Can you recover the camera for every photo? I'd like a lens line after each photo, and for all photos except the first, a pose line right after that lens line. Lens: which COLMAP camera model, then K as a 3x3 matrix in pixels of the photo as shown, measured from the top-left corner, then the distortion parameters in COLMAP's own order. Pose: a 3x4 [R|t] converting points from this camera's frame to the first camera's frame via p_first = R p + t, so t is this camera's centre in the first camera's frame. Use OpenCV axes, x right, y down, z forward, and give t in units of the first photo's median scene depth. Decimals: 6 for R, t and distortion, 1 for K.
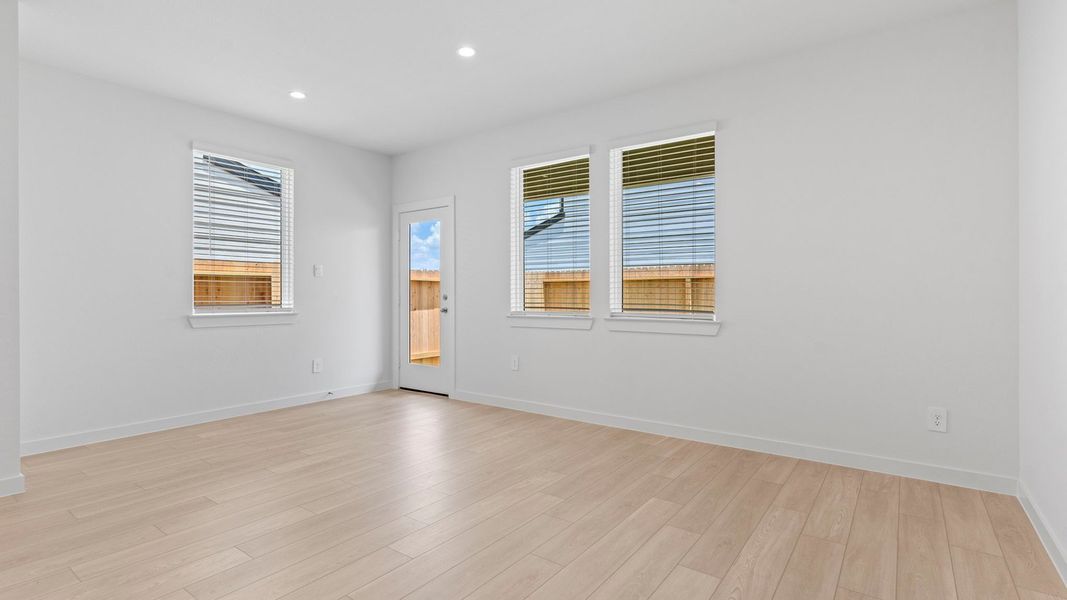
lens RADIAL K [[511.0, 0, 536.0], [0, 511.0, 300.9], [0, 0, 1]] dist [0.005363, 0.000228]
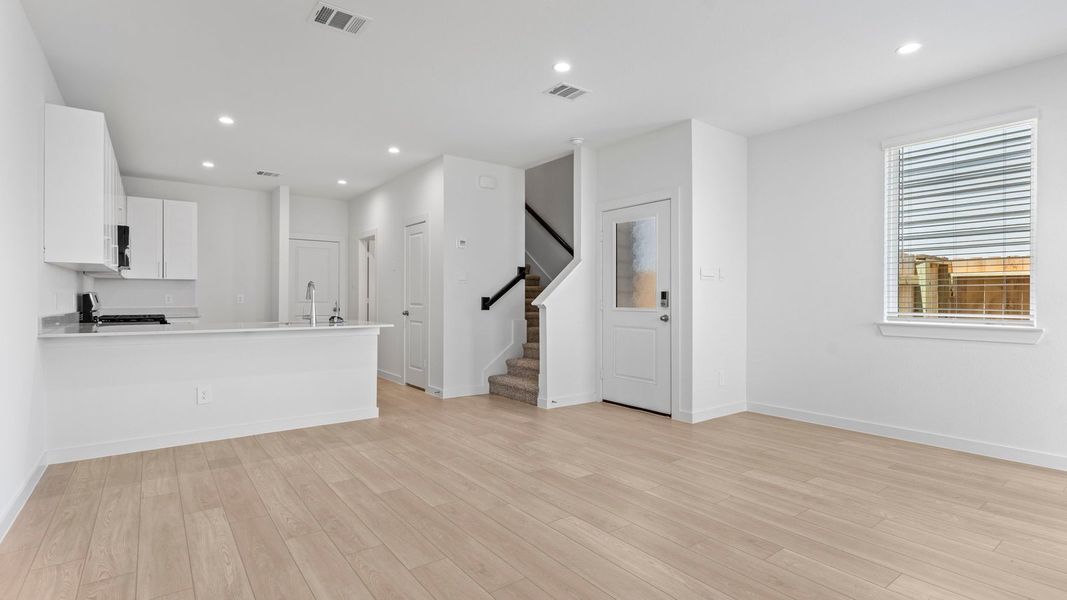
lens RADIAL K [[511.0, 0, 524.1], [0, 511.0, 298.8], [0, 0, 1]] dist [0.005363, 0.000228]
pose [[-0.300653, 0.000799, -0.953733, 0.536613], [-0.014594, 0.999879, 0.005438, -0.013800], [0.953622, 0.015553, -0.300605, 0.773786]]
